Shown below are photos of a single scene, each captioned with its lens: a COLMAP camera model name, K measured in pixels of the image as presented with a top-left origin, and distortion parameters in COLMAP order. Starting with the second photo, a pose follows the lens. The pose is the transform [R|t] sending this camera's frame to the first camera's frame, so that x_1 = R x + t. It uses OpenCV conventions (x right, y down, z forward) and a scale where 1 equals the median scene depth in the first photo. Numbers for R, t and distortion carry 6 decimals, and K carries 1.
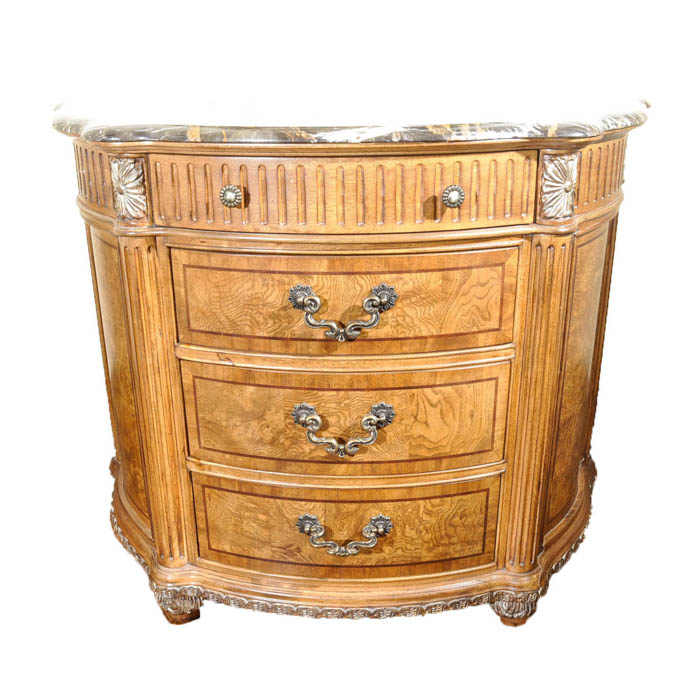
lens RADIAL K [[800.5, 0, 350.0], [0, 800.5, 350.0], [0, 0, 1]] dist [0.014070, 0.001465]
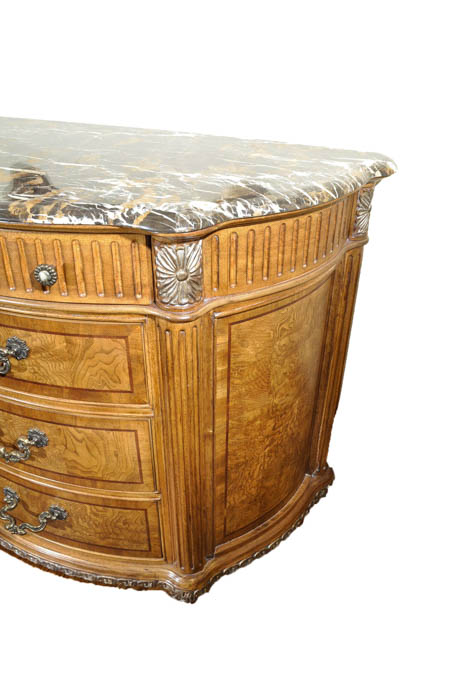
lens RADIAL K [[535.6, 0, 232.5], [0, 535.6, 350.0], [0, 0, 1]] dist [-0.011628, -0.002429]
pose [[0.935032, 0.204659, -0.289534, 0.521240], [-0.143196, 0.965006, 0.219678, -0.262062], [0.324361, -0.163946, 0.931618, 0.408294]]
